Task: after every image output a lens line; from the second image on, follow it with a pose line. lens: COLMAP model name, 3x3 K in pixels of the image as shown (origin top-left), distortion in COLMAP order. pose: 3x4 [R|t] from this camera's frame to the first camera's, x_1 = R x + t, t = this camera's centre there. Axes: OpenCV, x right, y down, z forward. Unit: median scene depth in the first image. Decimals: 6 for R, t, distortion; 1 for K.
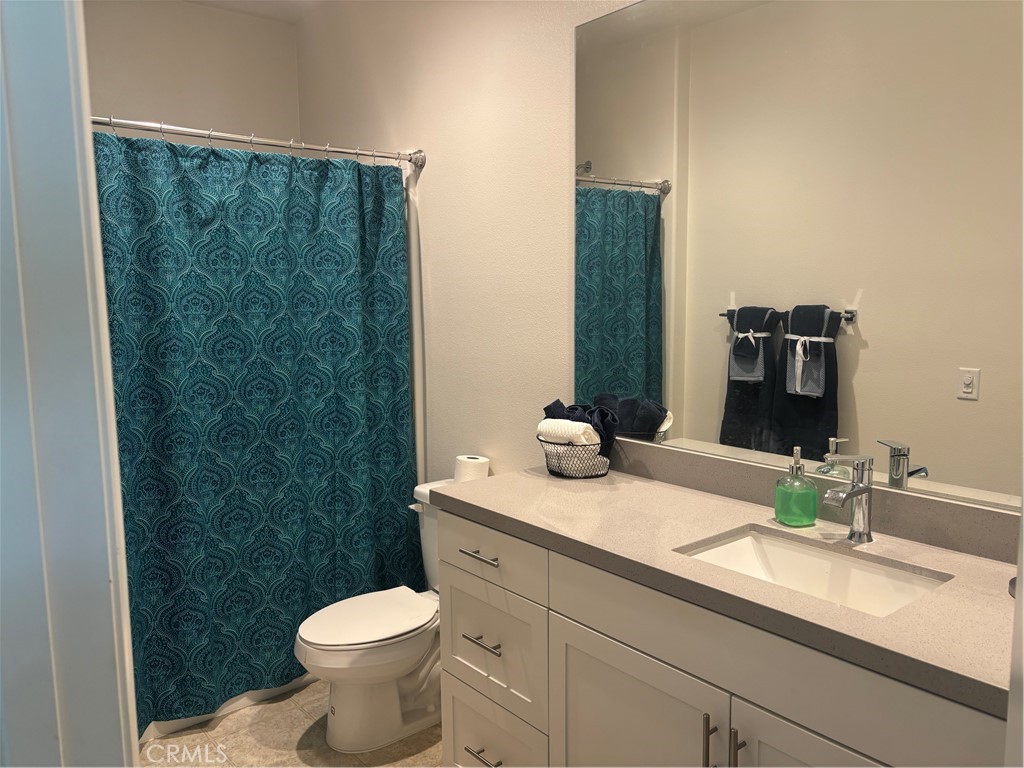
lens RADIAL K [[765.1, 0, 512.7], [0, 765.1, 387.8], [0, 0, 1]] dist [0.051141, -0.058024]
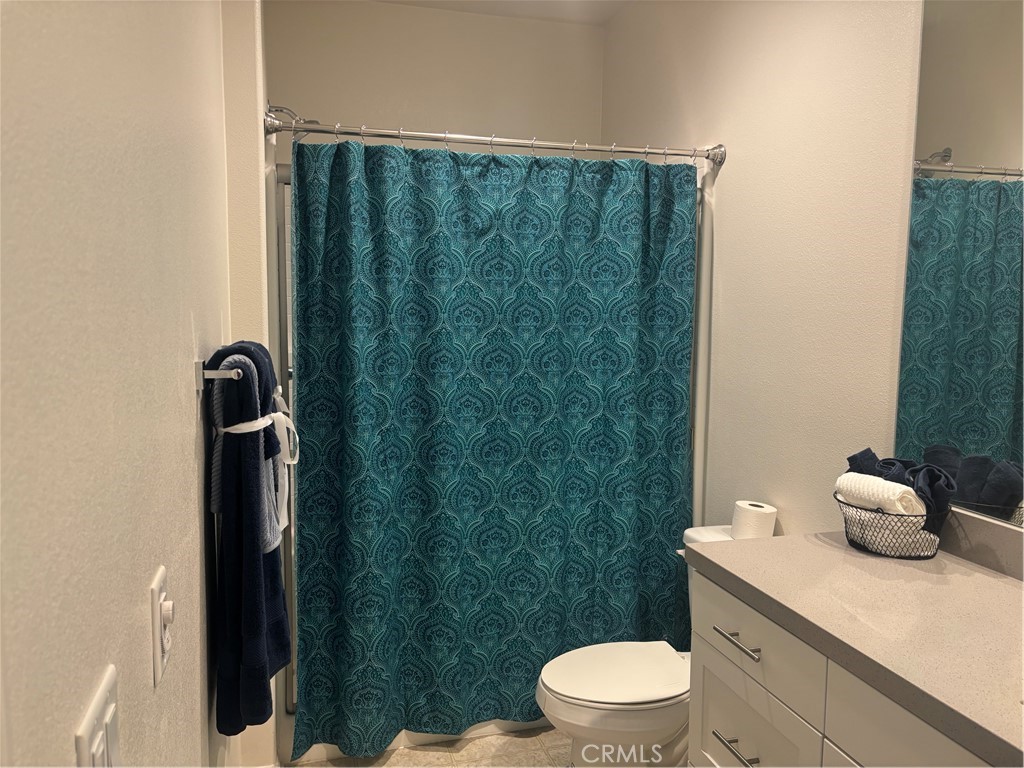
lens RADIAL K [[765.1, 0, 508.6], [0, 765.1, 386.0], [0, 0, 1]] dist [0.051141, -0.058024]
pose [[0.912985, 0.060865, -0.403428, 0.033491], [-0.067793, 0.997695, -0.002899, -0.018209], [0.402322, 0.029996, 0.915007, 0.123522]]
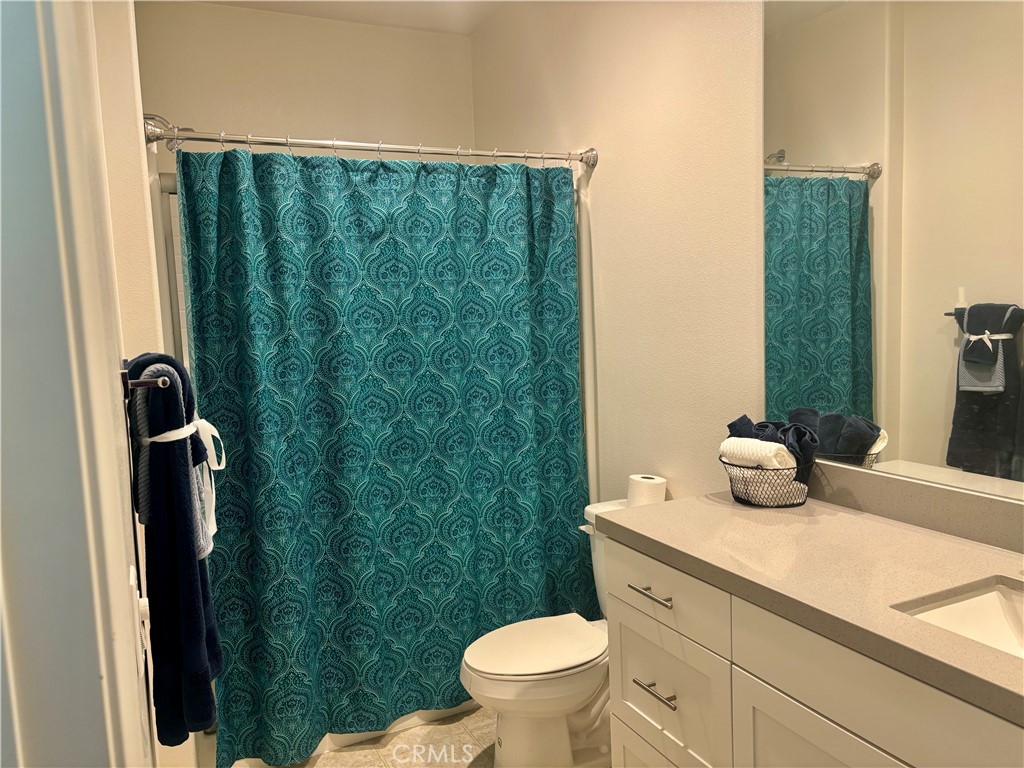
lens RADIAL K [[765.1, 0, 517.6], [0, 765.1, 386.7], [0, 0, 1]] dist [0.051141, -0.058024]
pose [[0.972166, -0.004877, -0.234244, 0.011842], [0.001786, 0.999908, -0.013410, -0.005104], [0.234288, 0.012619, 0.972085, 0.074152]]
